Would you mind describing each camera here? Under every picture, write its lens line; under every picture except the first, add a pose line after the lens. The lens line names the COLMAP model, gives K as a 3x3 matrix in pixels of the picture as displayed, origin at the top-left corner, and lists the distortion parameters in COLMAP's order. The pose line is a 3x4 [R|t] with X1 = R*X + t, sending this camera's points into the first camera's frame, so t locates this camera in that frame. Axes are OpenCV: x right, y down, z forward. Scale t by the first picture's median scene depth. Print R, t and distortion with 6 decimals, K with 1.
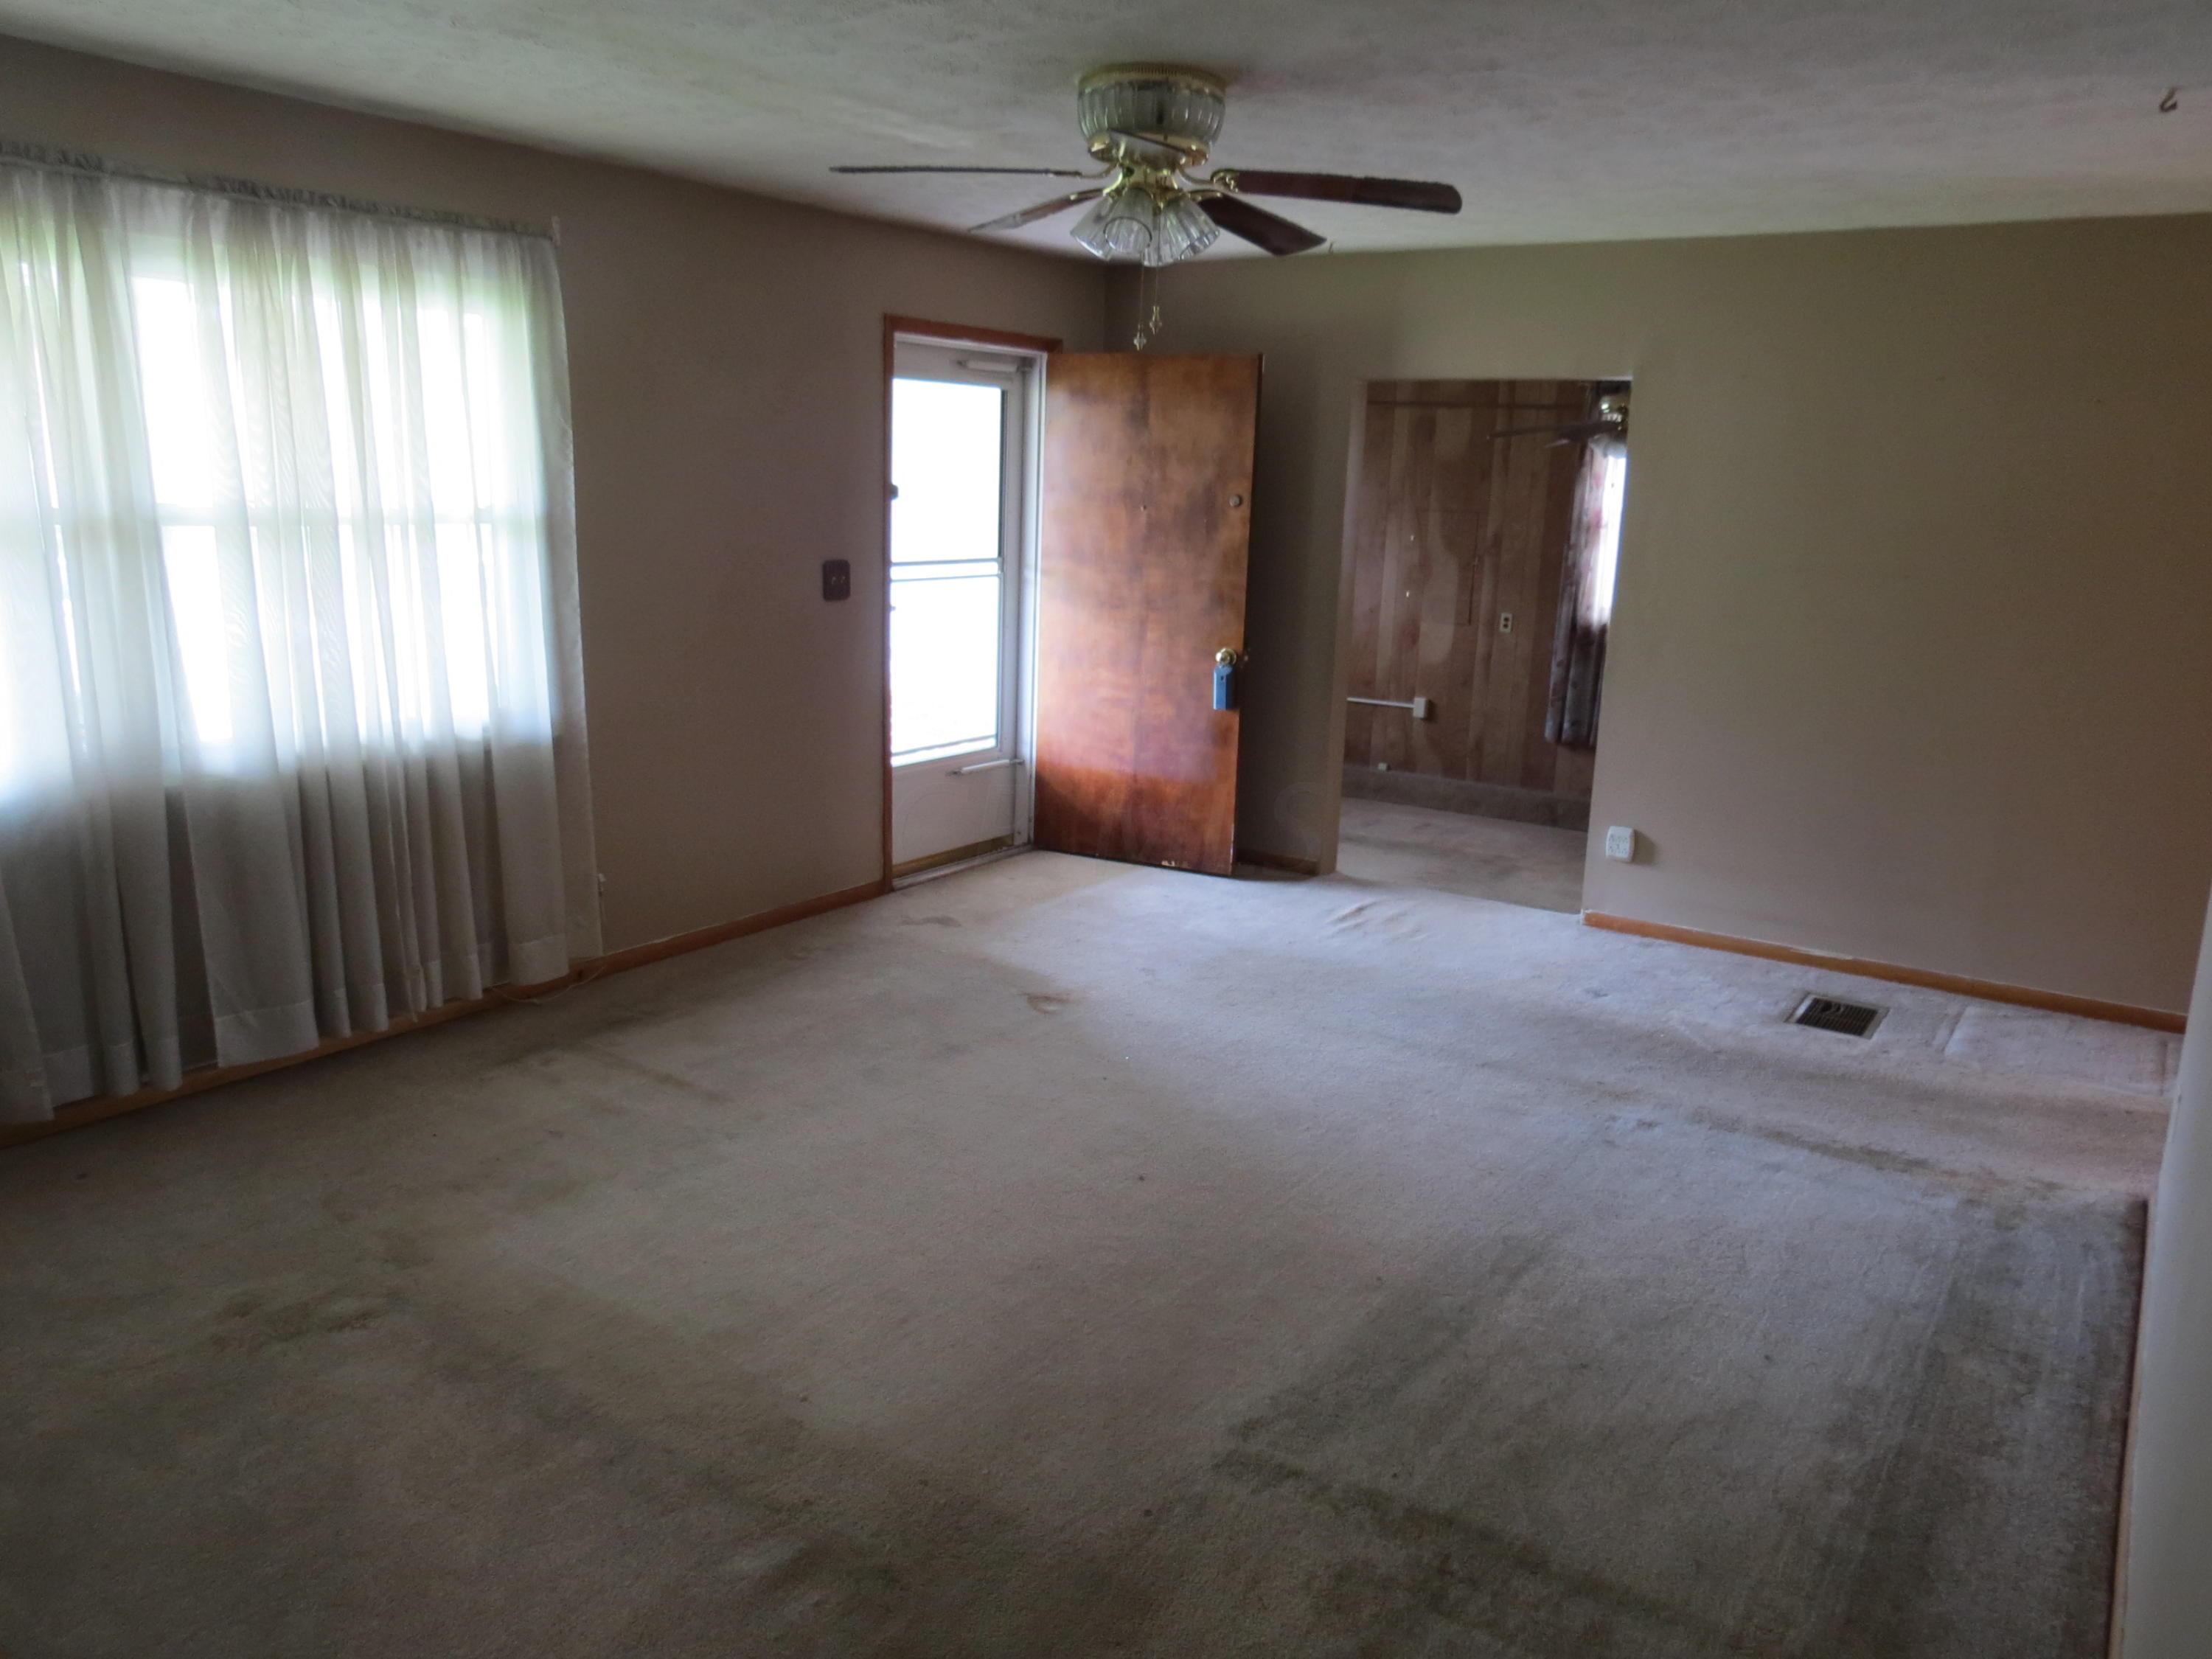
lens RADIAL K [[1571.0, 0, 1106.0], [0, 1571.0, 829.5], [0, 0, 1]] dist [-0.033360, 0.012111]
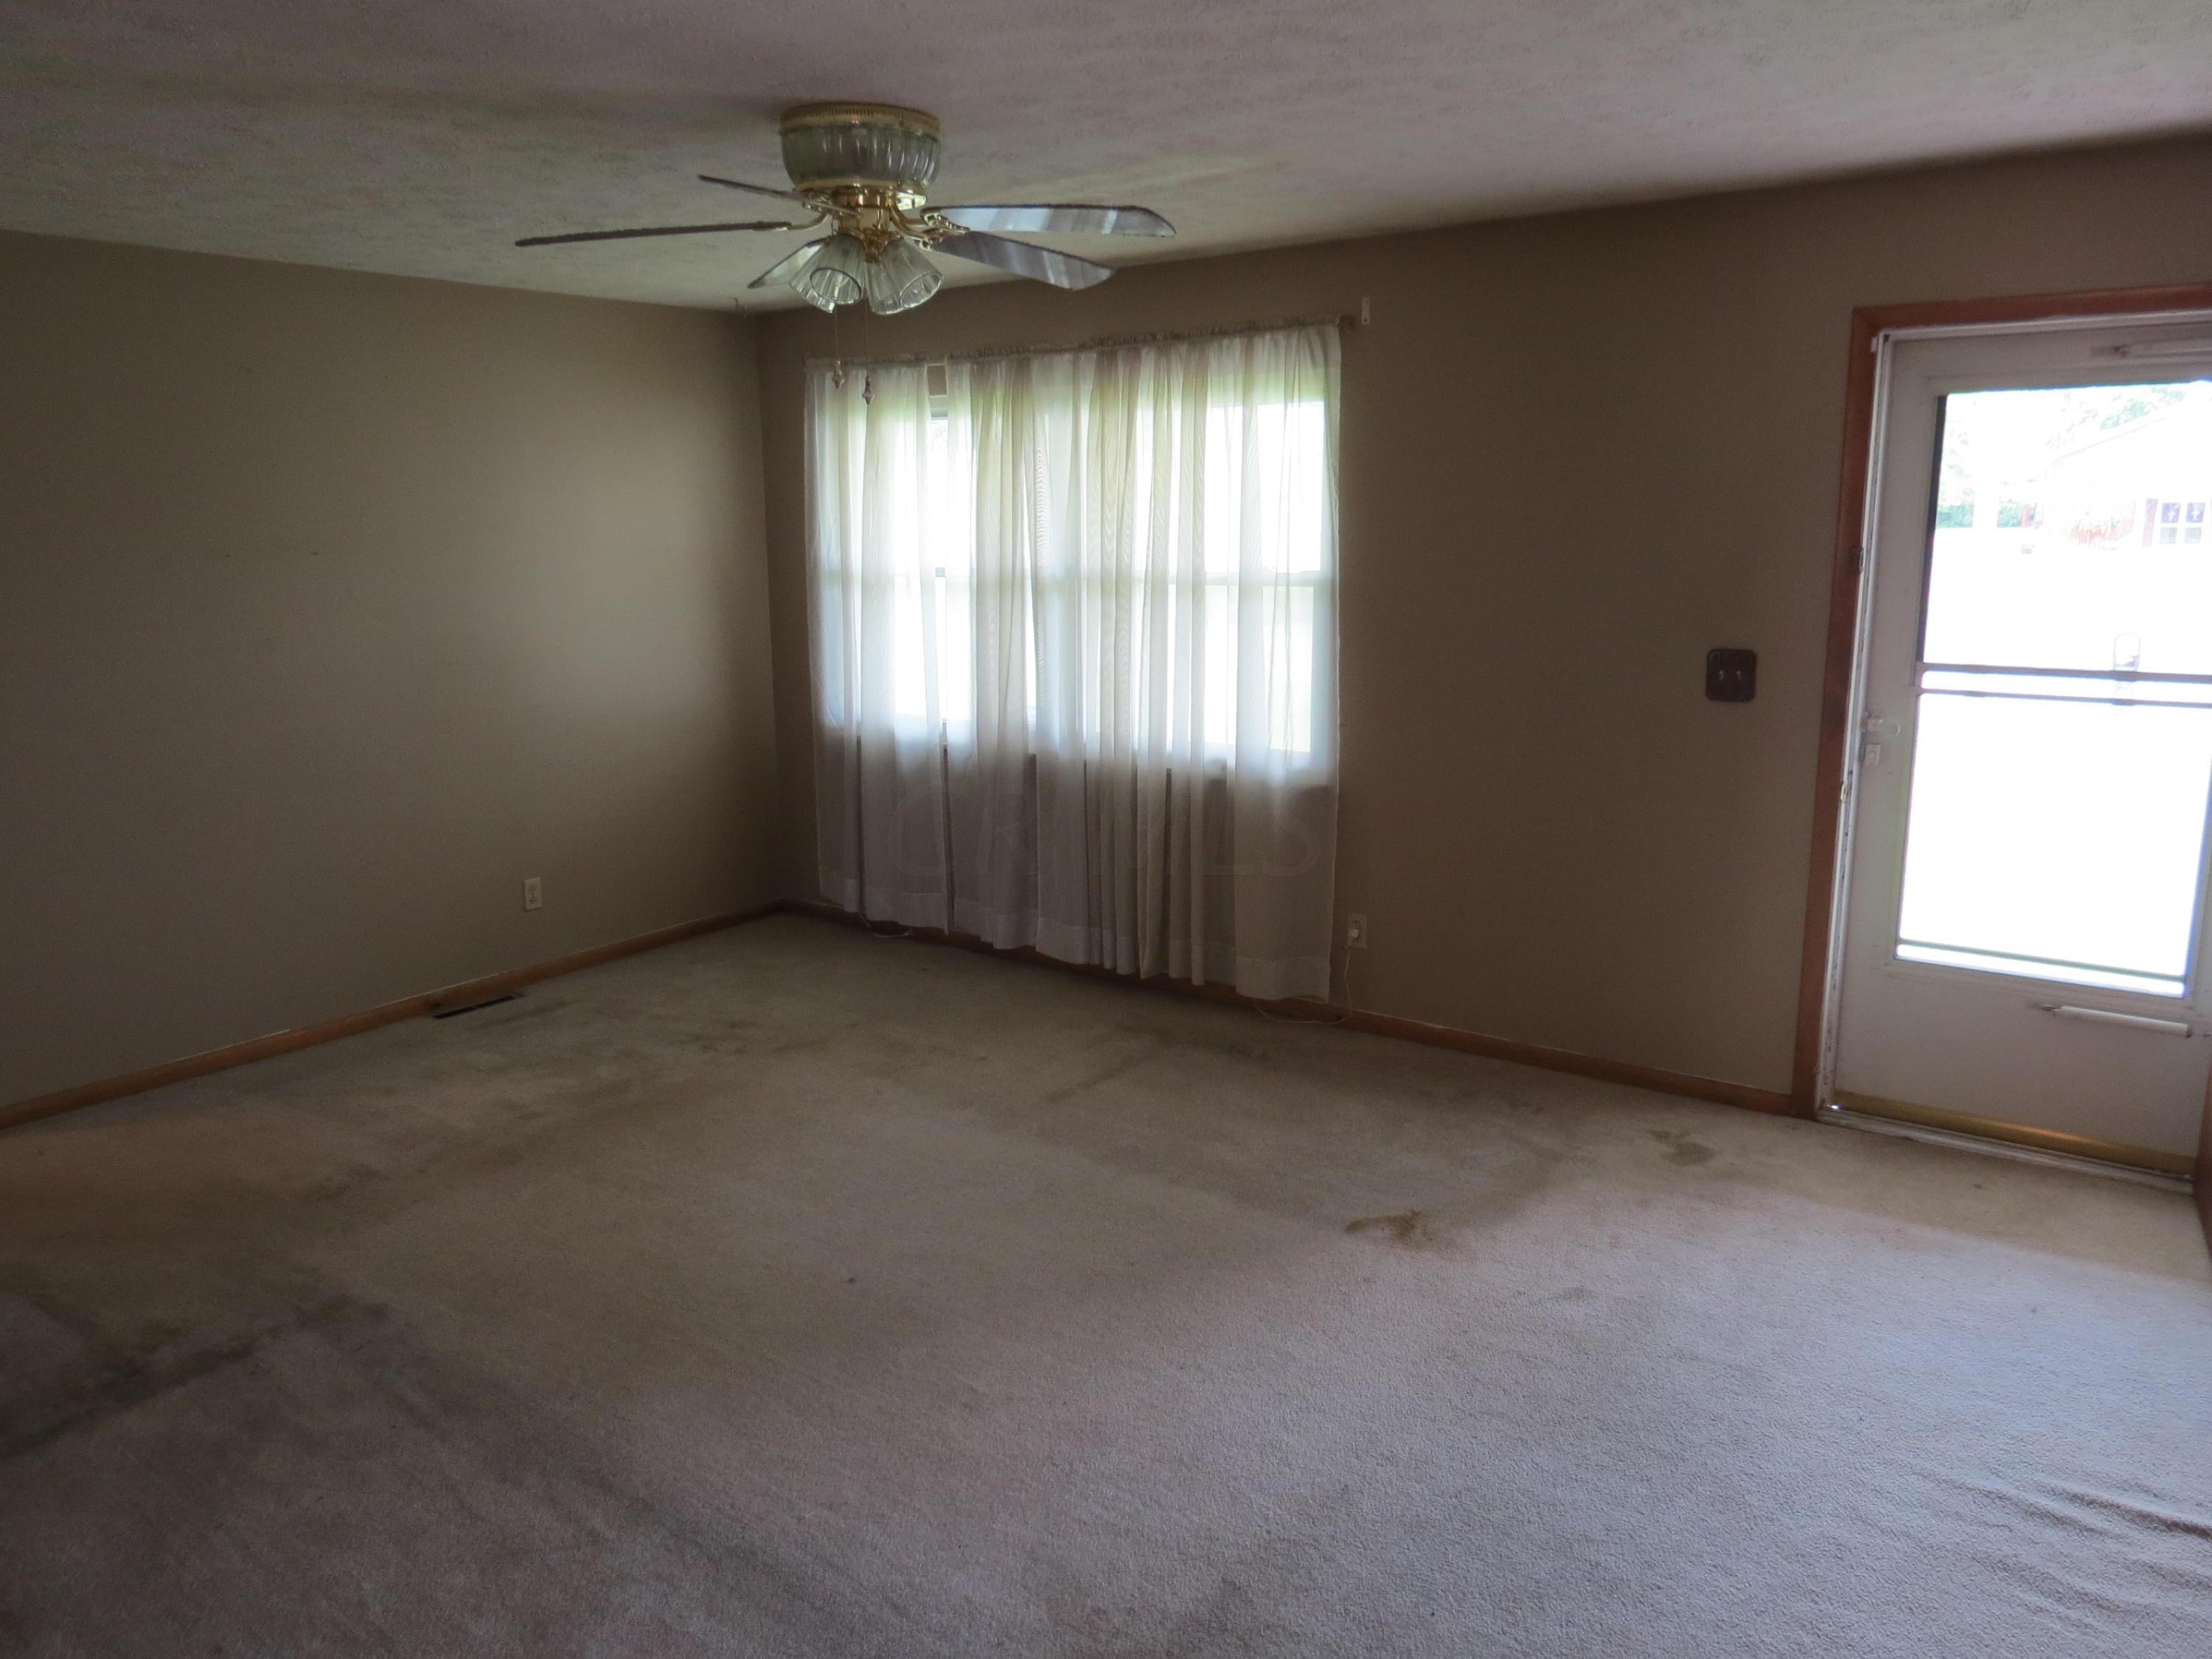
lens RADIAL K [[1571.0, 0, 1106.0], [0, 1571.0, 829.5], [0, 0, 1]] dist [-0.033360, 0.012111]
pose [[-0.035222, 0.162181, -0.986132, 0.768888], [-0.211179, 0.963255, 0.165961, -0.192831], [0.976812, 0.214096, 0.000321, 0.933839]]
